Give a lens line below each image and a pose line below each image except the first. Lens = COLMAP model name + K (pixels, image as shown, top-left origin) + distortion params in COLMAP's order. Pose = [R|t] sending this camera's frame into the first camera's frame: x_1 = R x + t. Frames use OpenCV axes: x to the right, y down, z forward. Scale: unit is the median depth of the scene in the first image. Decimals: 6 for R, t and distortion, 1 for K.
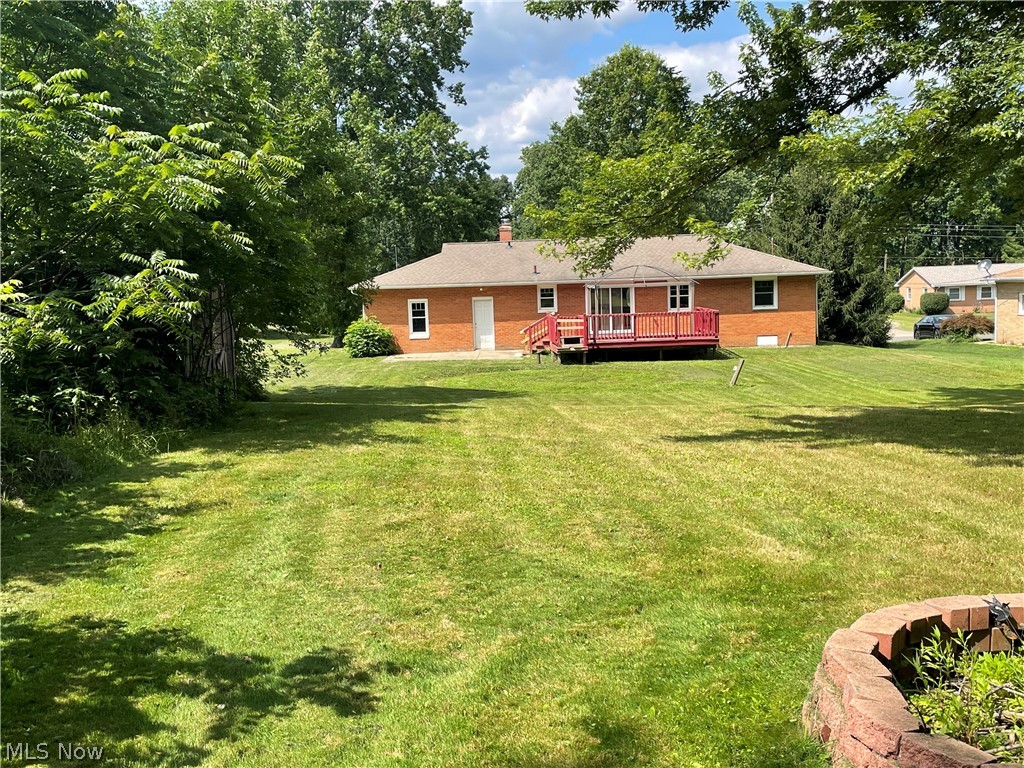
lens RADIAL K [[1104.5, 0, 512.0], [0, 1104.5, 384.0], [0, 0, 1]] dist [0.079934, 0.000000]
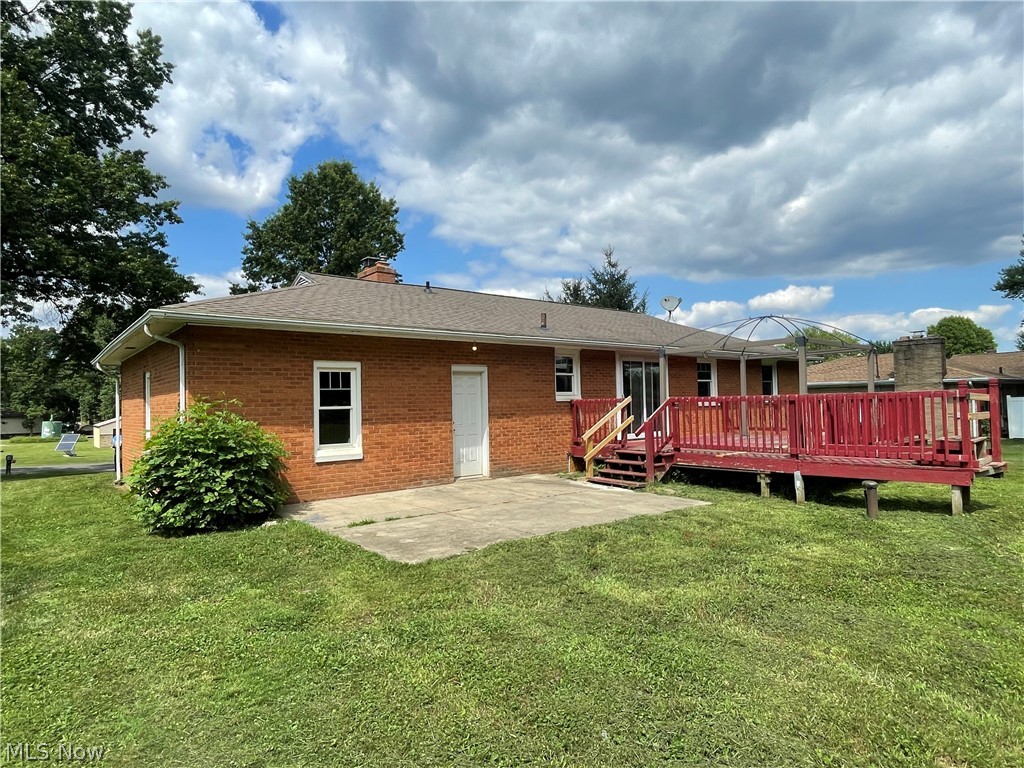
lens RADIAL K [[598.7, 0, 505.5], [0, 598.7, 384.3], [0, 0, 1]] dist [-0.005163, 0.003277]
pose [[0.774876, 0.037269, 0.631013, -0.174585], [0.057195, 0.990032, -0.128708, -0.037148], [-0.629520, 0.135824, 0.765021, 0.795821]]
